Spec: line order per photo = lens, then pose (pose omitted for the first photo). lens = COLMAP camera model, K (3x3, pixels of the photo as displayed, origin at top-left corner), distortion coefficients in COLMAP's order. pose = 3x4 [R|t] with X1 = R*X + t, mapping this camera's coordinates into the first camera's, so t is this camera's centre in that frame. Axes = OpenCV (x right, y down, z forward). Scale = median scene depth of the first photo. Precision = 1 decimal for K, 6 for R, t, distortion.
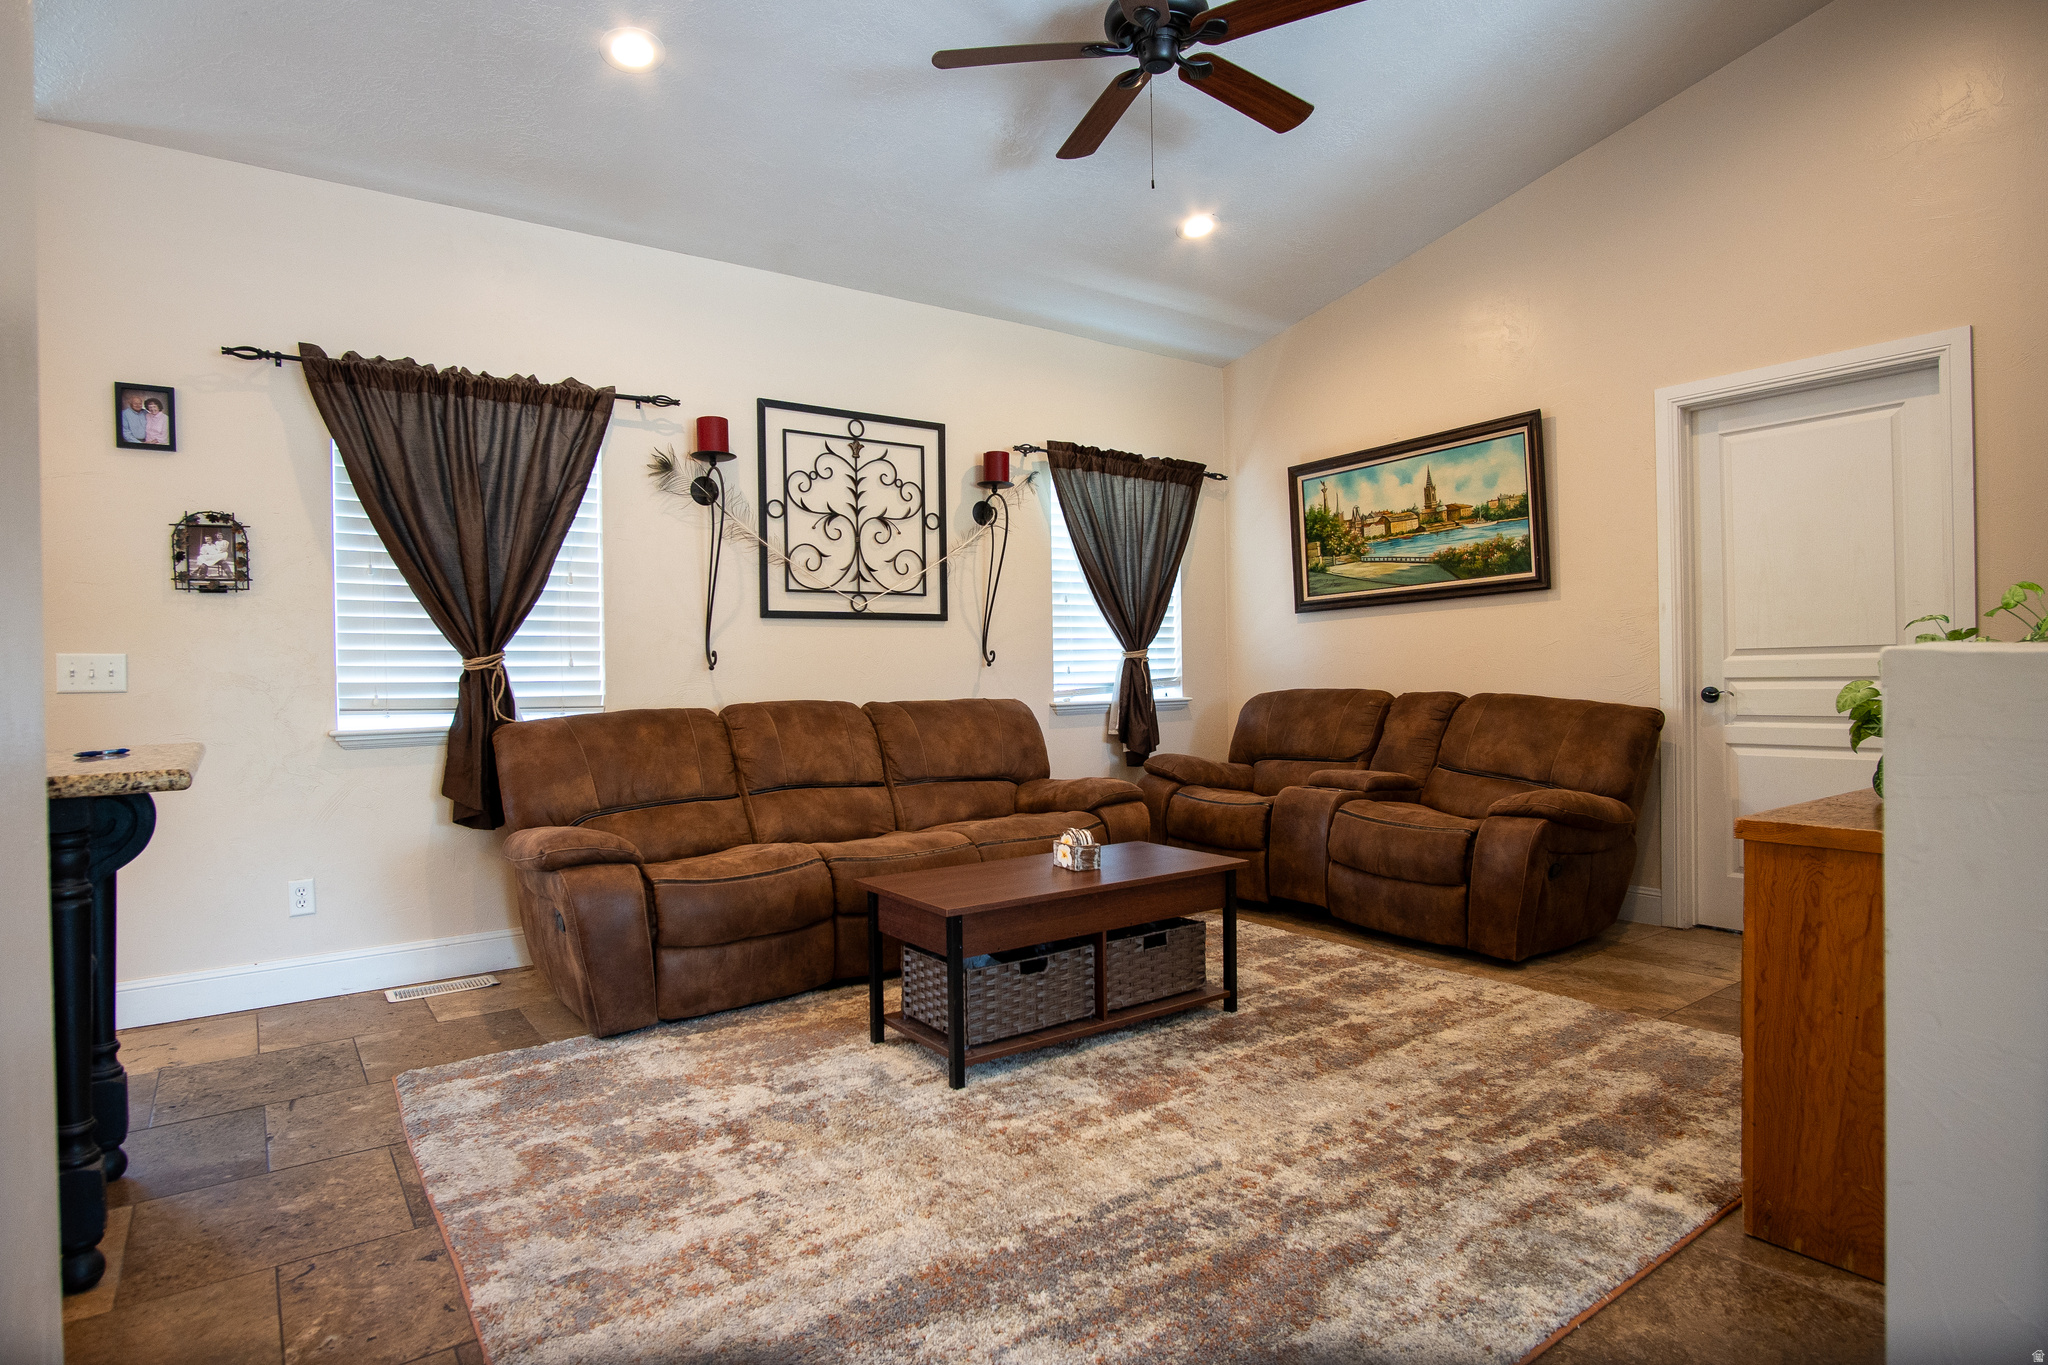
lens RADIAL K [[1092.8, 0, 1023.9], [0, 1092.8, 675.4], [0, 0, 1]] dist [-0.023083, 0.005109]
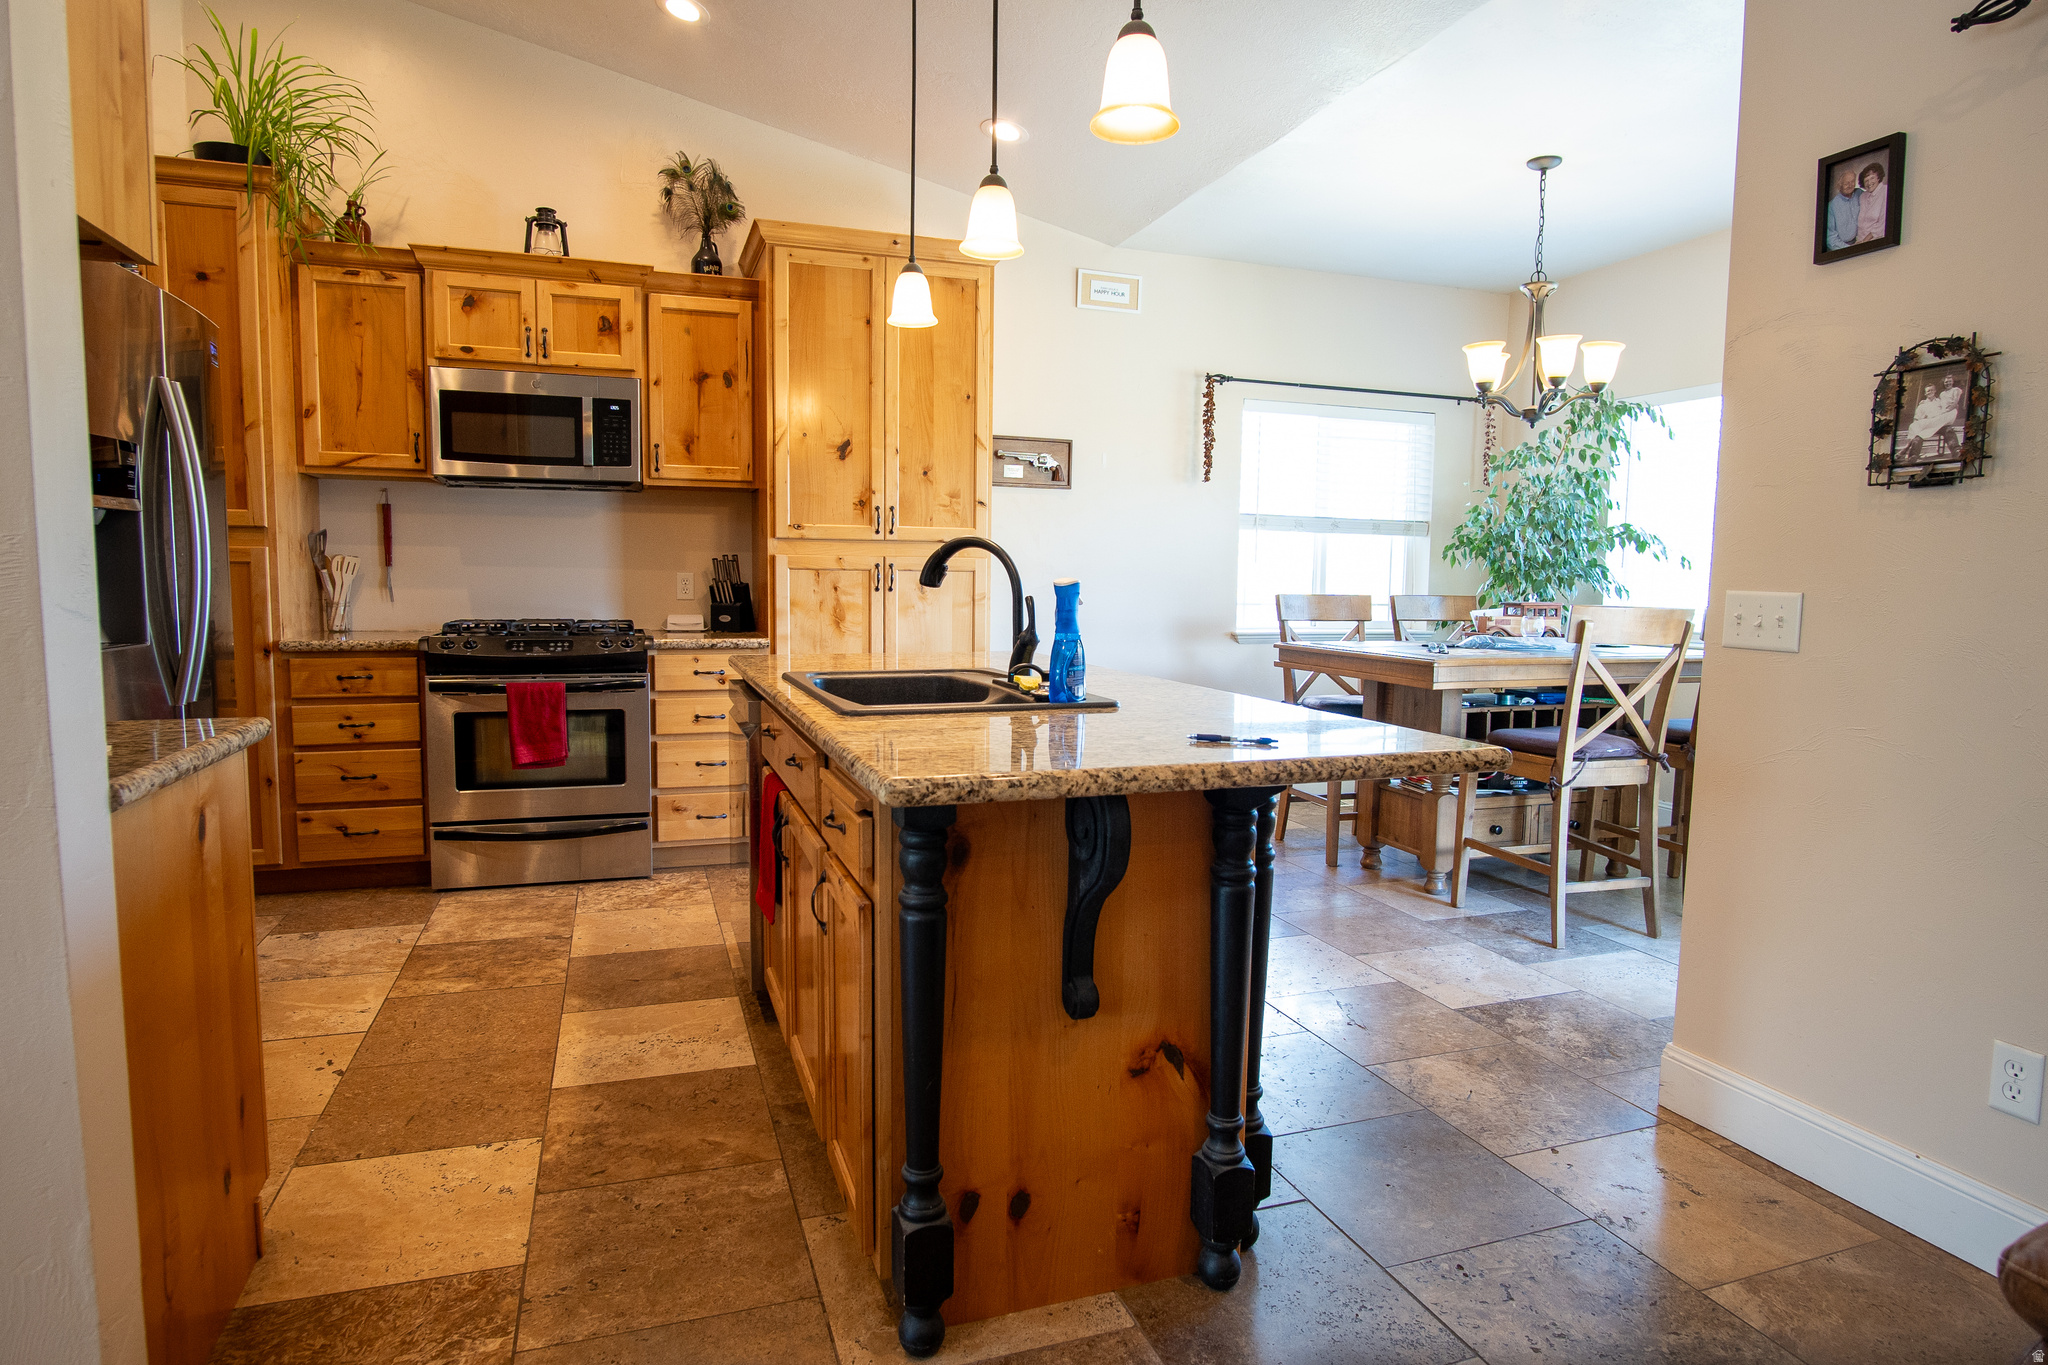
lens RADIAL K [[1137.6, 0, 1013.7], [0, 1137.6, 680.7], [0, 0, 1]] dist [-0.024804, 0.001663]
pose [[-0.303476, 0.100754, -0.947497, -0.051591], [-0.016918, 0.993667, 0.111083, -0.034020], [0.952689, 0.049741, -0.299849, 0.743487]]
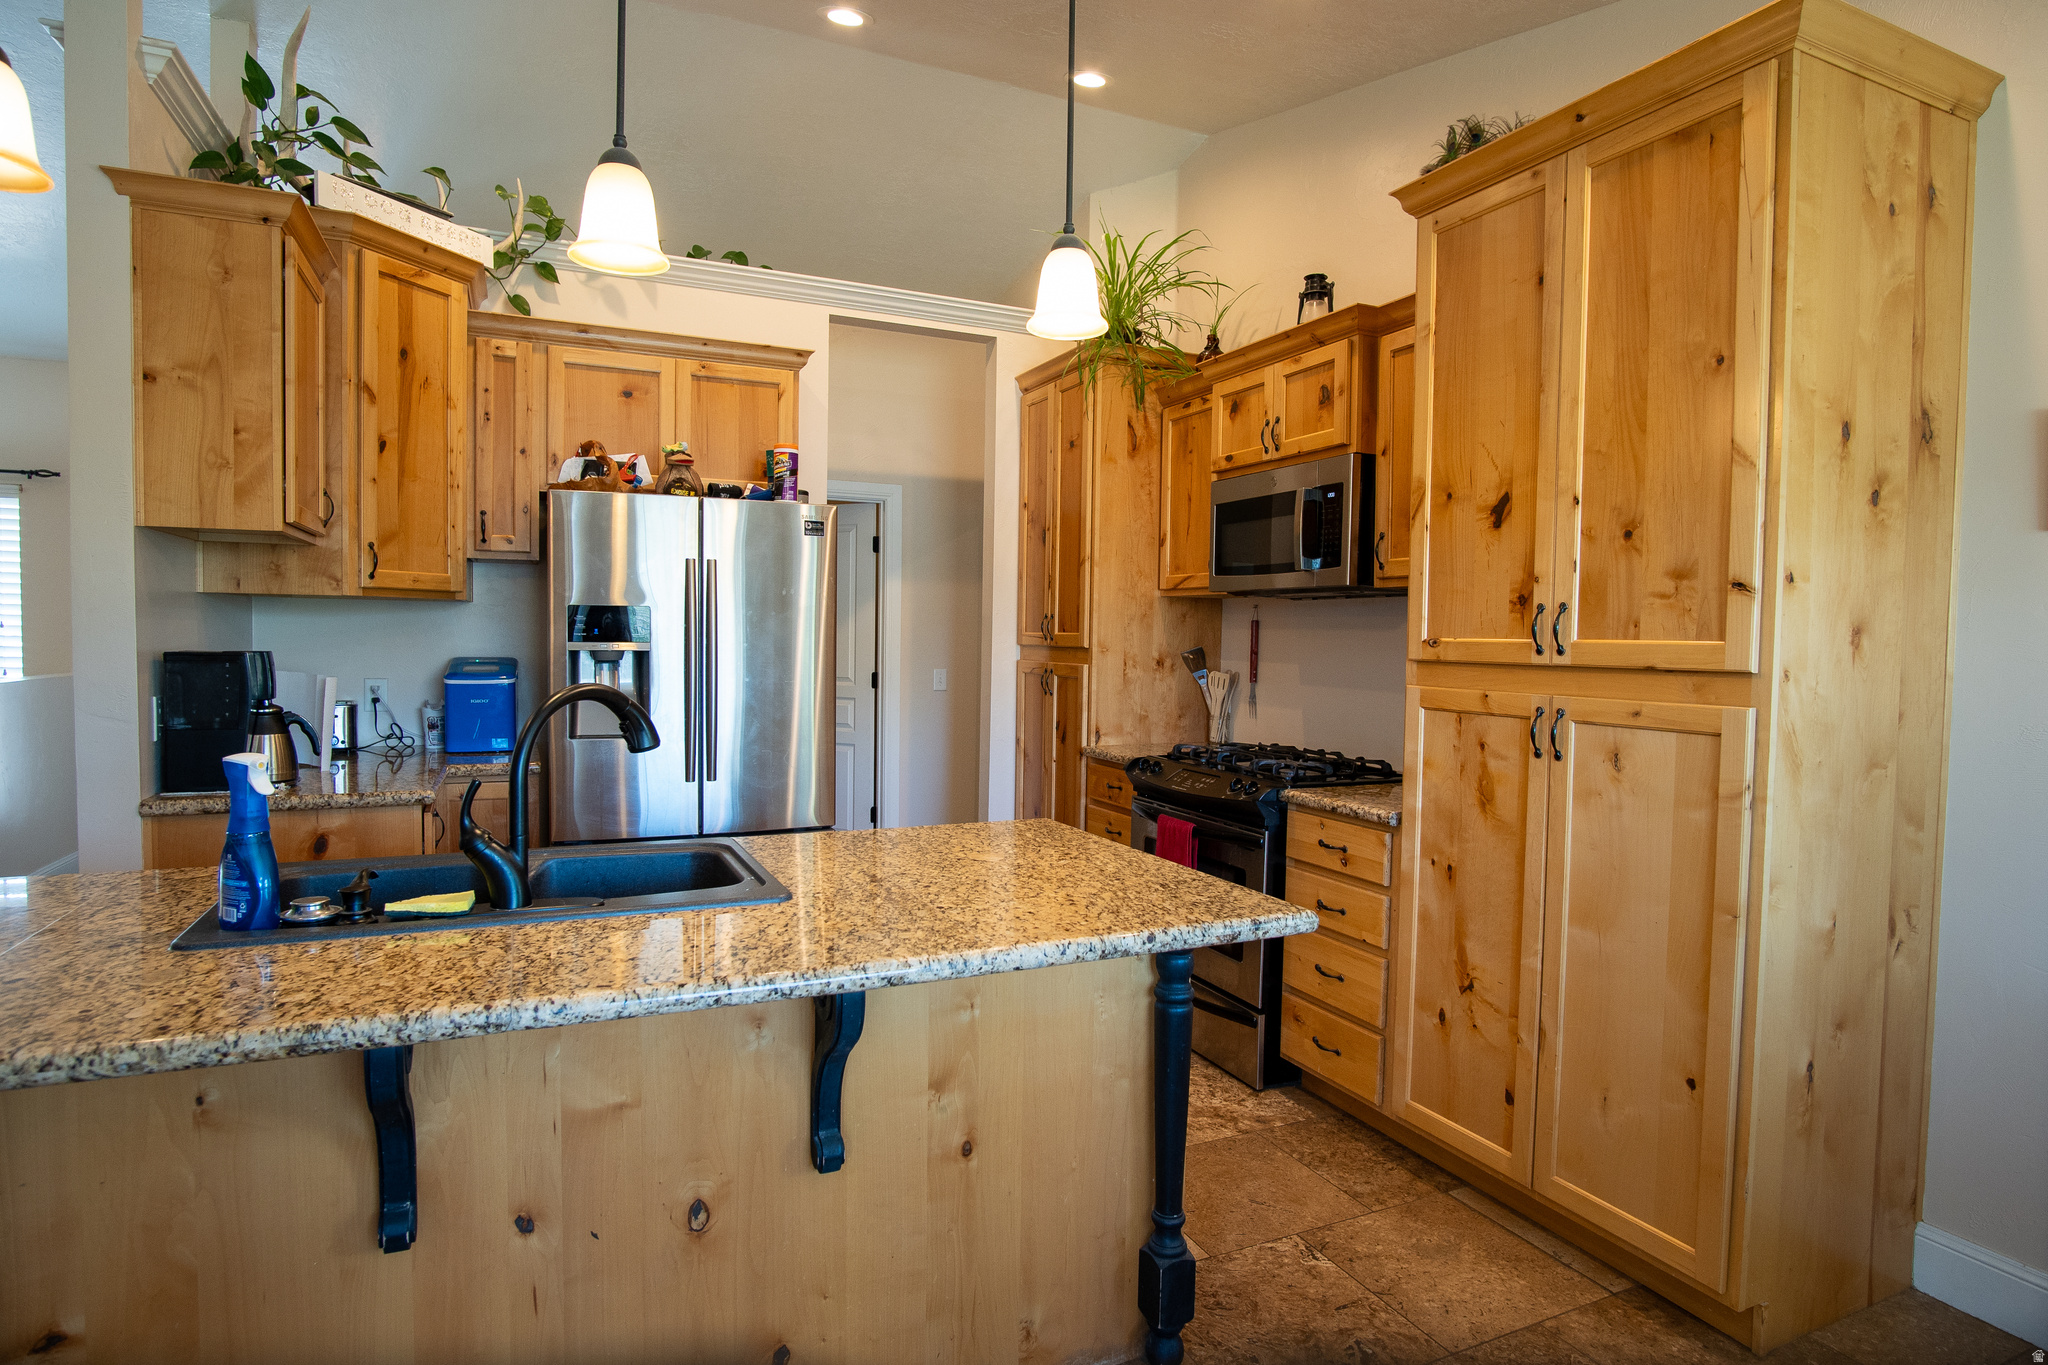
lens RADIAL K [[1092.8, 0, 1020.4], [0, 1092.8, 680.1], [0, 0, 1]] dist [-0.023083, 0.005109]
pose [[-0.977906, -0.007596, 0.208909, -1.053337], [0.002435, 0.998858, 0.047715, -0.070319], [-0.209033, 0.047169, -0.976770, 0.931894]]
